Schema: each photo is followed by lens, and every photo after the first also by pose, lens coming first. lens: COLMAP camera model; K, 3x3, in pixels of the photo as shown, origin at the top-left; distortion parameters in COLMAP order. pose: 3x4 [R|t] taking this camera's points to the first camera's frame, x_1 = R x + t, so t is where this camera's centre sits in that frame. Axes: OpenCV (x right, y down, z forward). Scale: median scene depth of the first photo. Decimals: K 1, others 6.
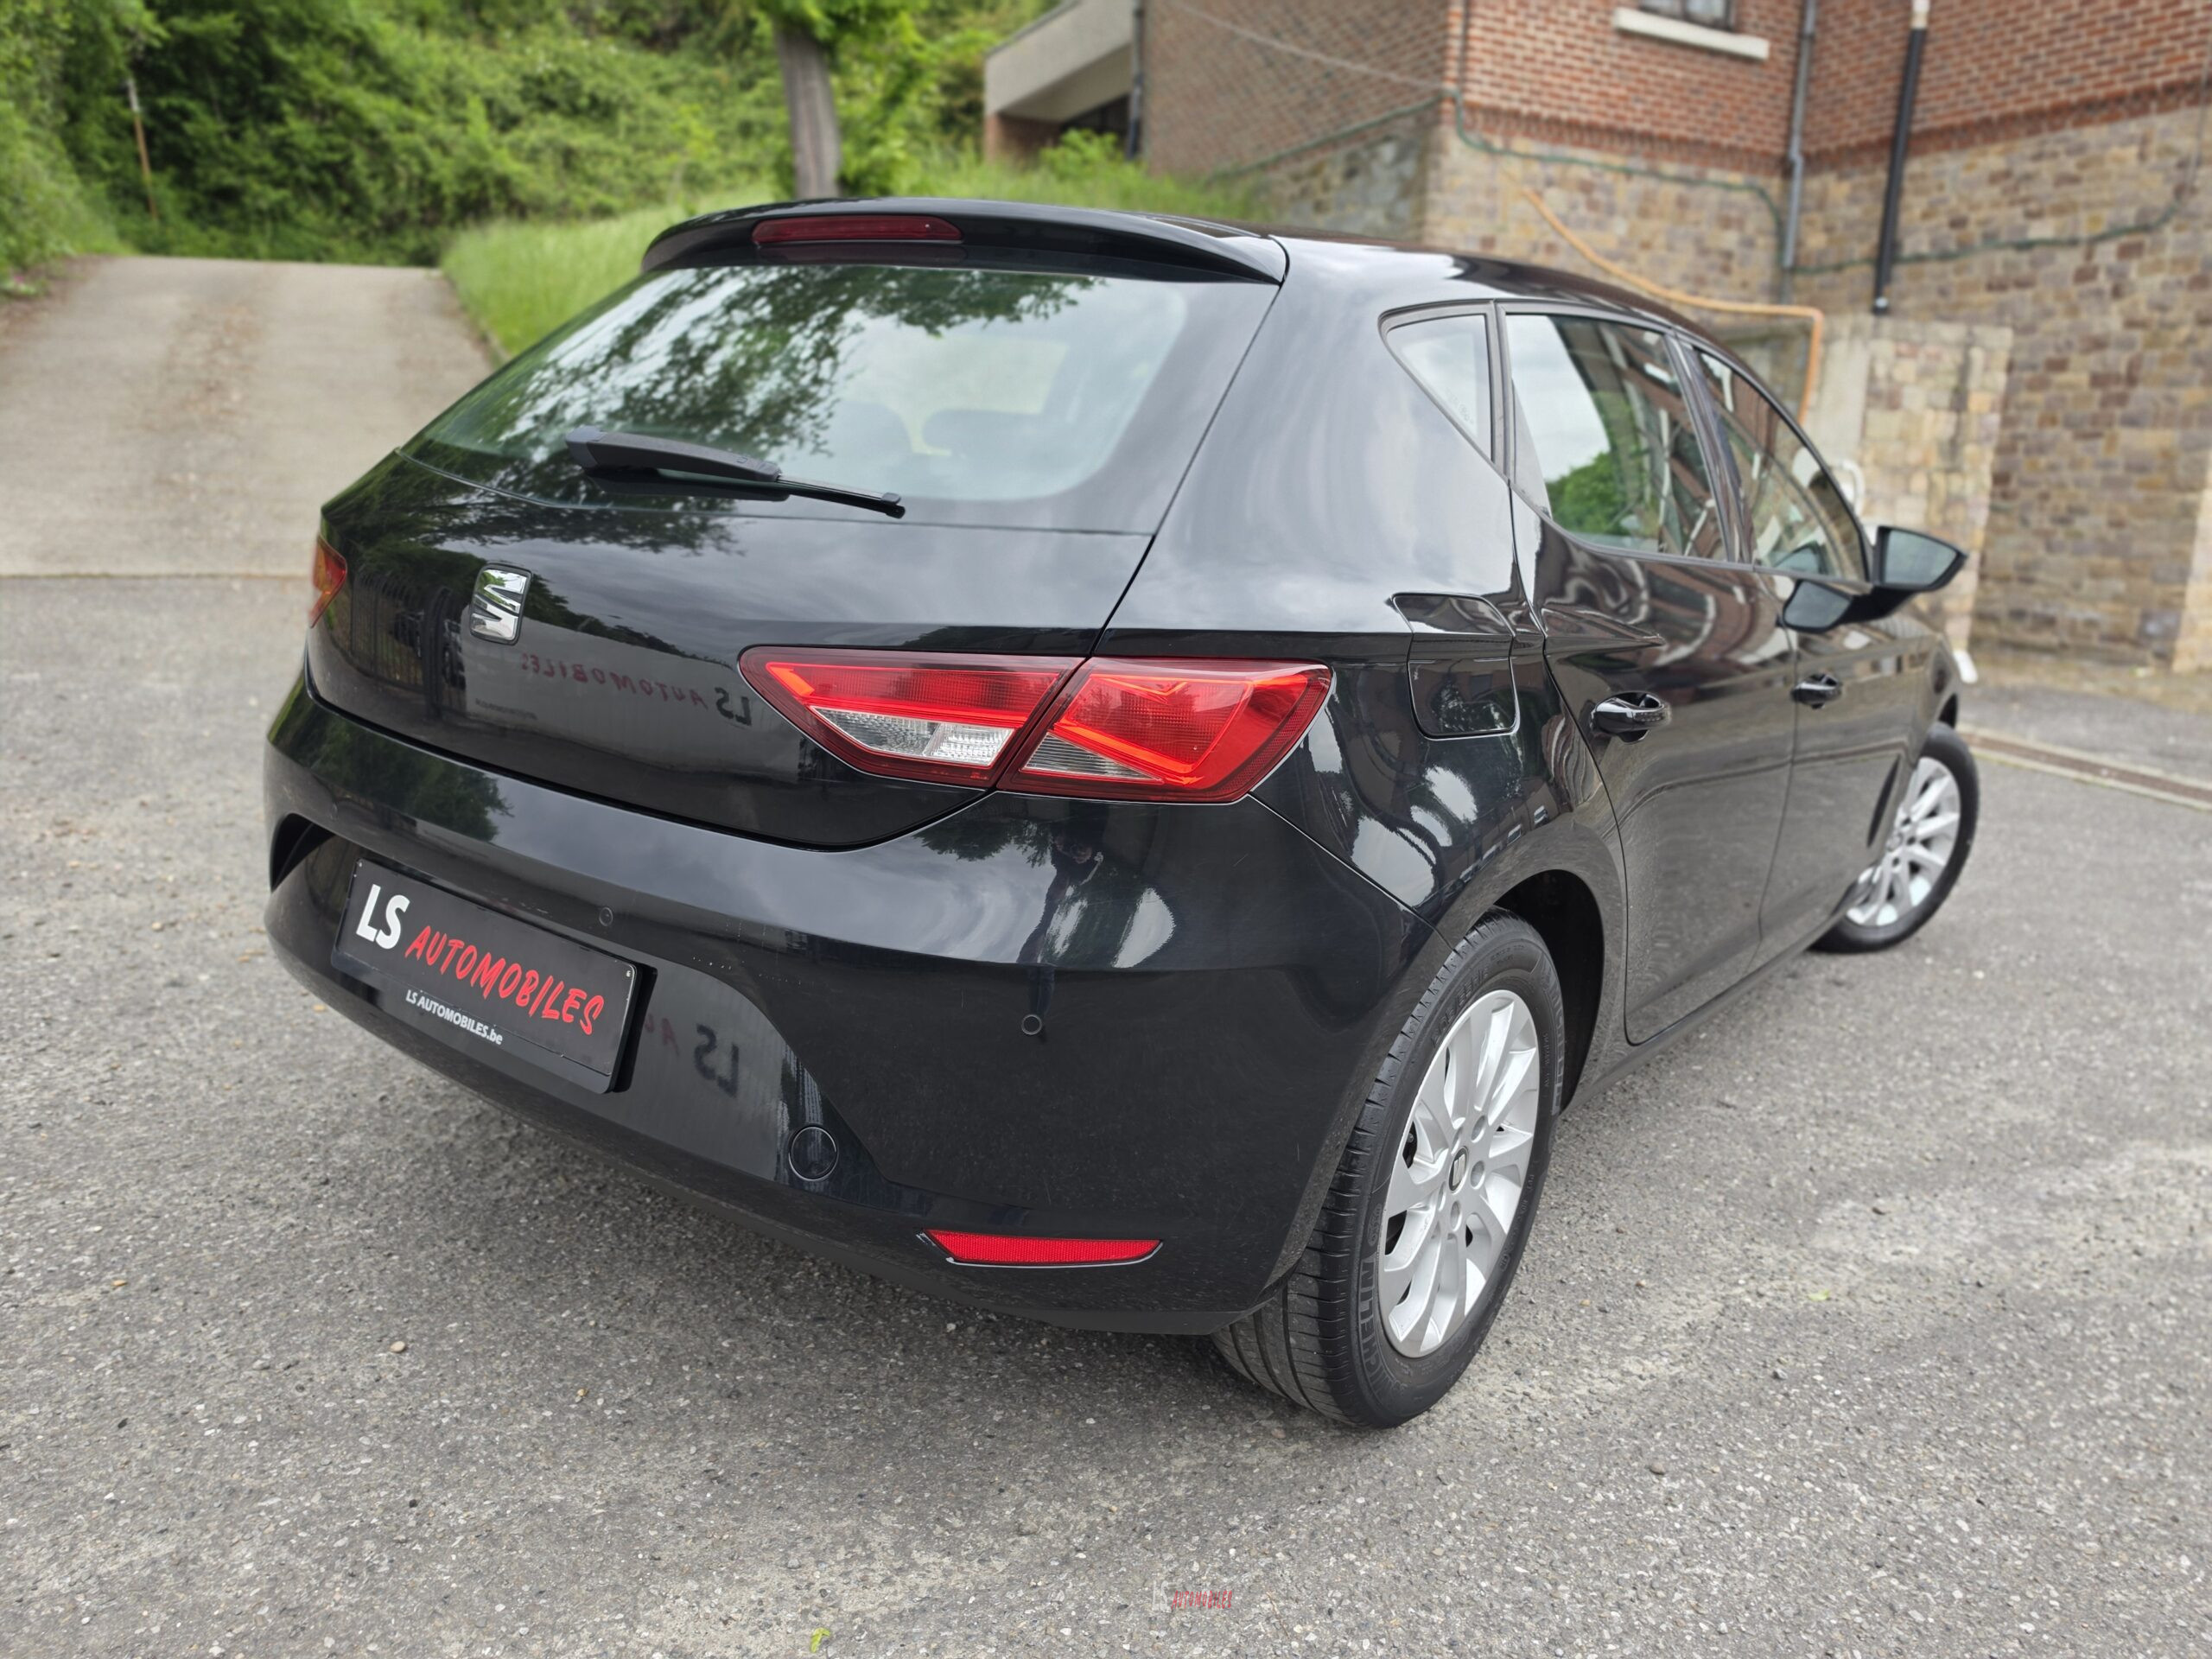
lens RADIAL K [[1589.1, 0, 1112.2], [0, 1589.1, 801.7], [0, 0, 1]] dist [0.008598, -0.004010]
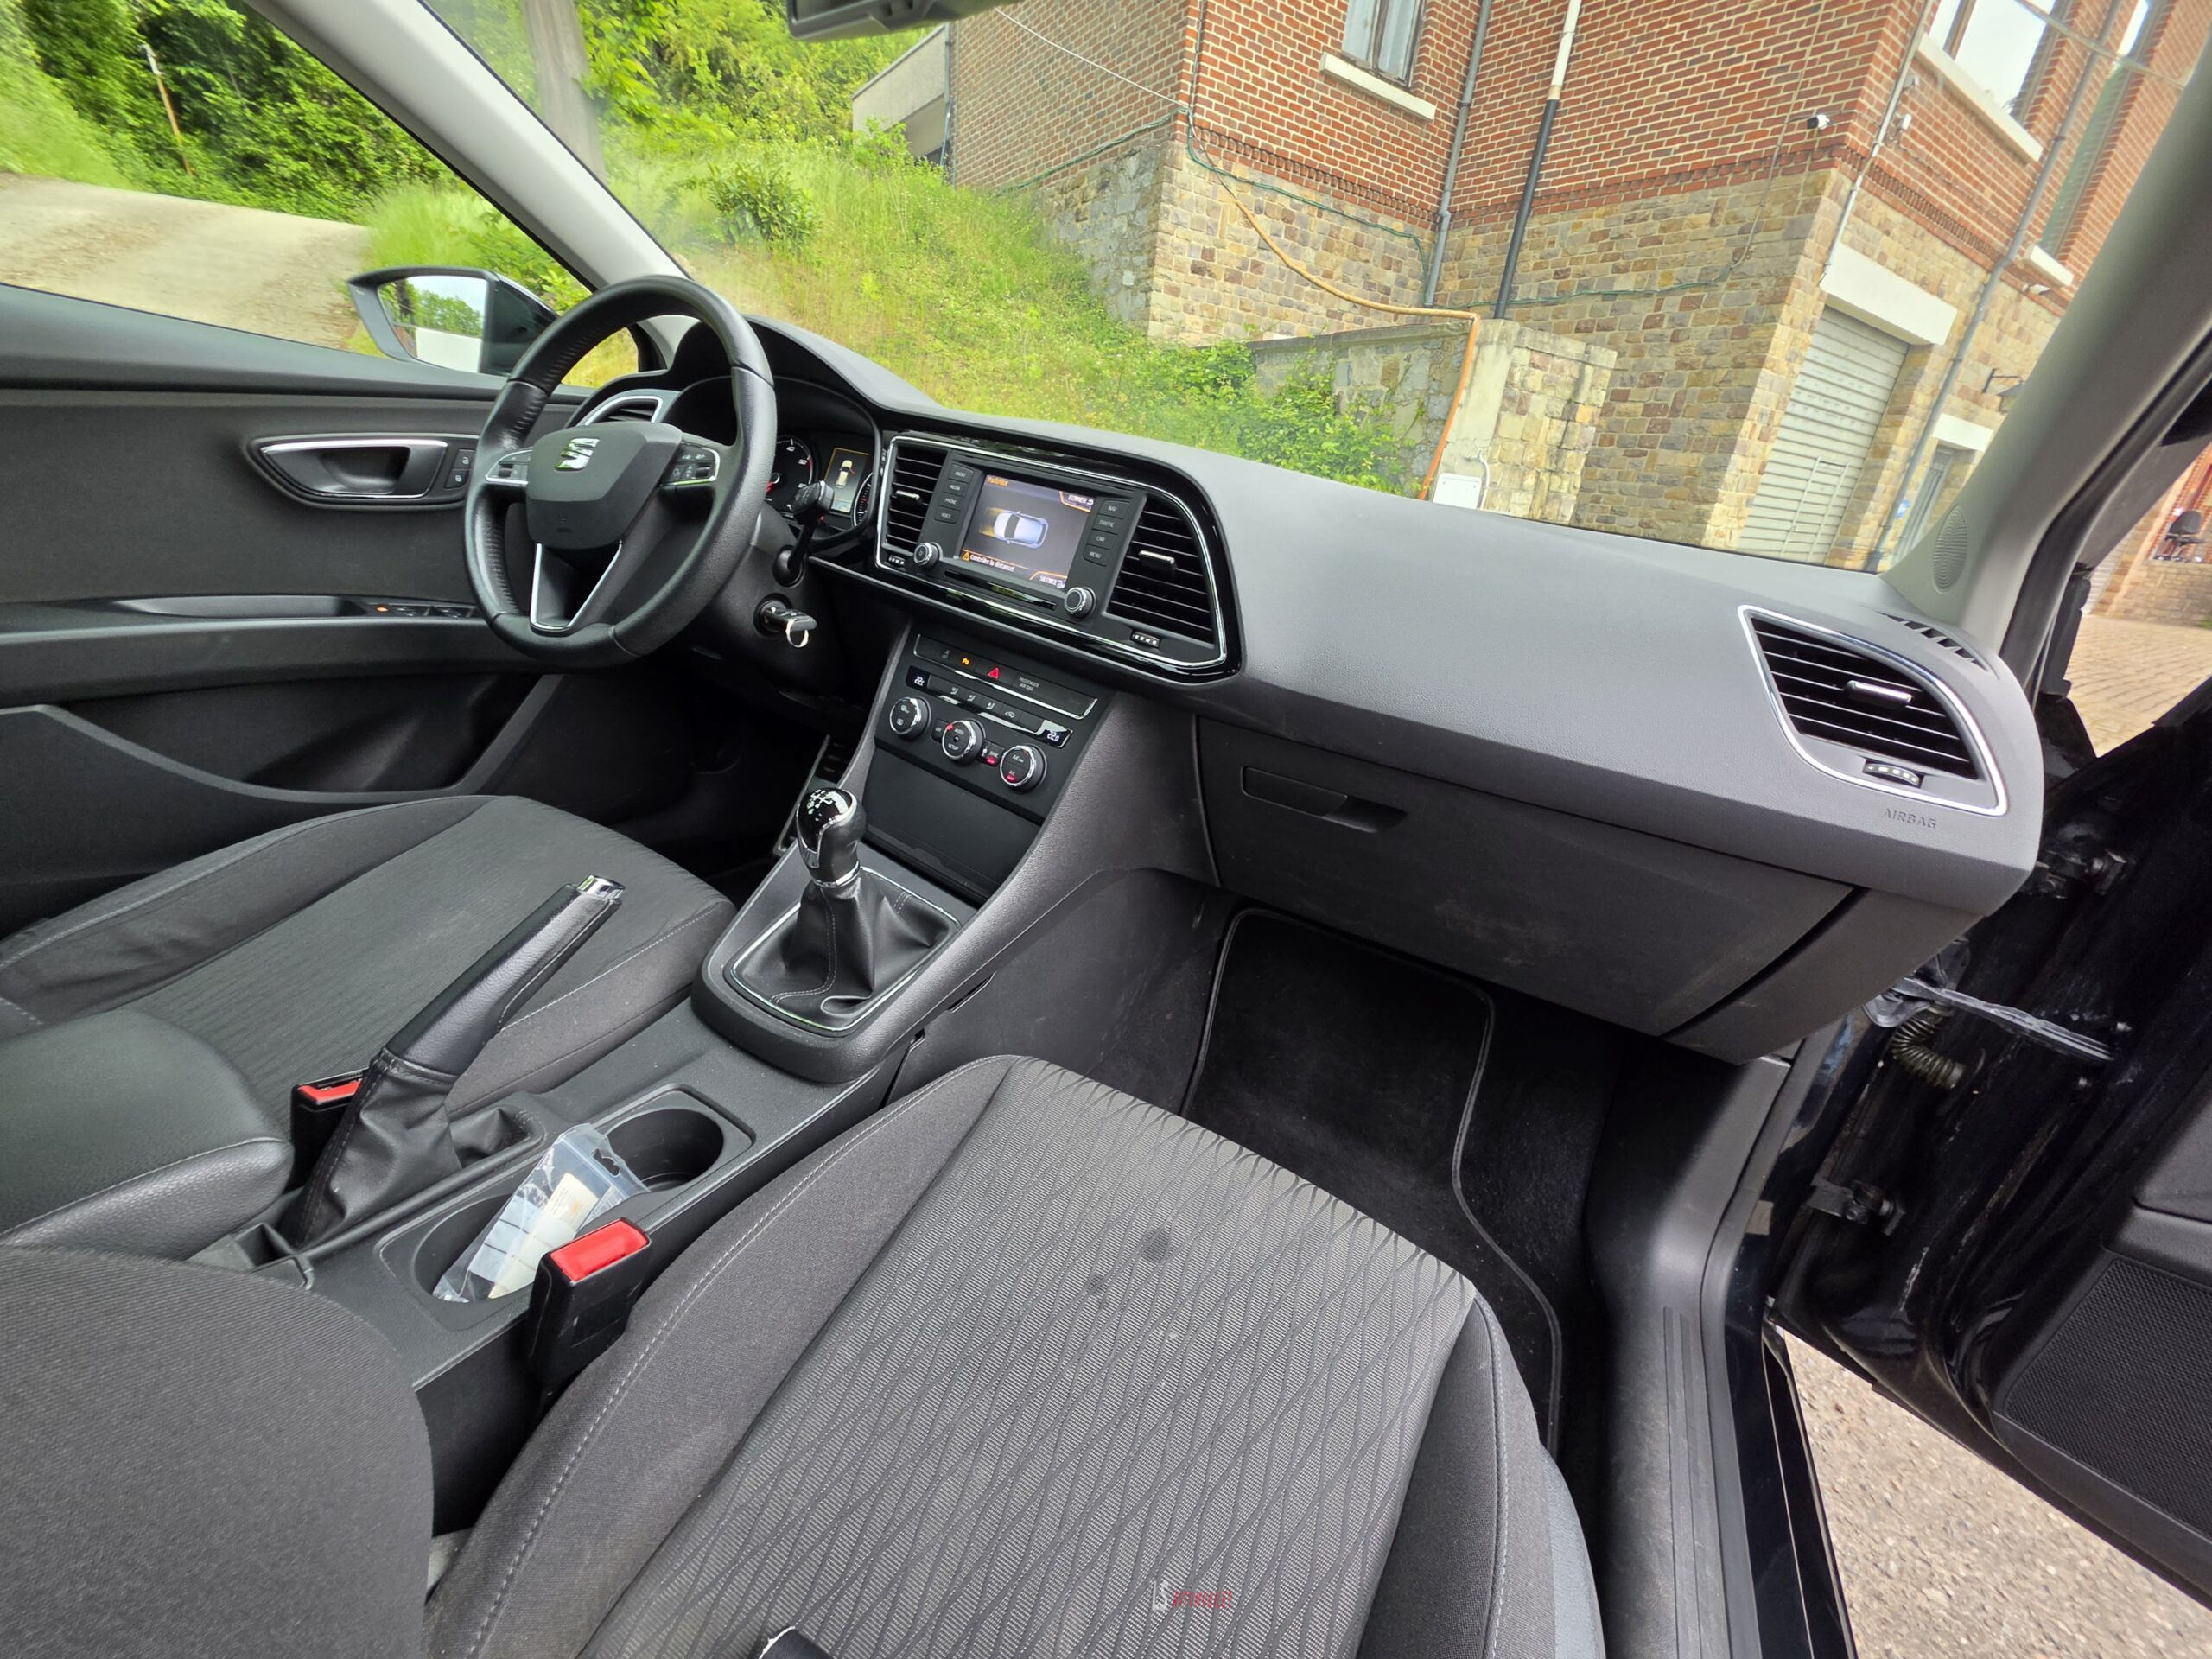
lens RADIAL K [[891.6, 0, 1101.9], [0, 891.6, 839.9], [0, 0, 1]] dist [0.007867, -0.003388]
pose [[0.991385, 0.017541, 0.129803, 0.074336], [-0.042761, 0.980038, 0.194157, -0.037704], [-0.123806, -0.198035, 0.972345, 0.249422]]
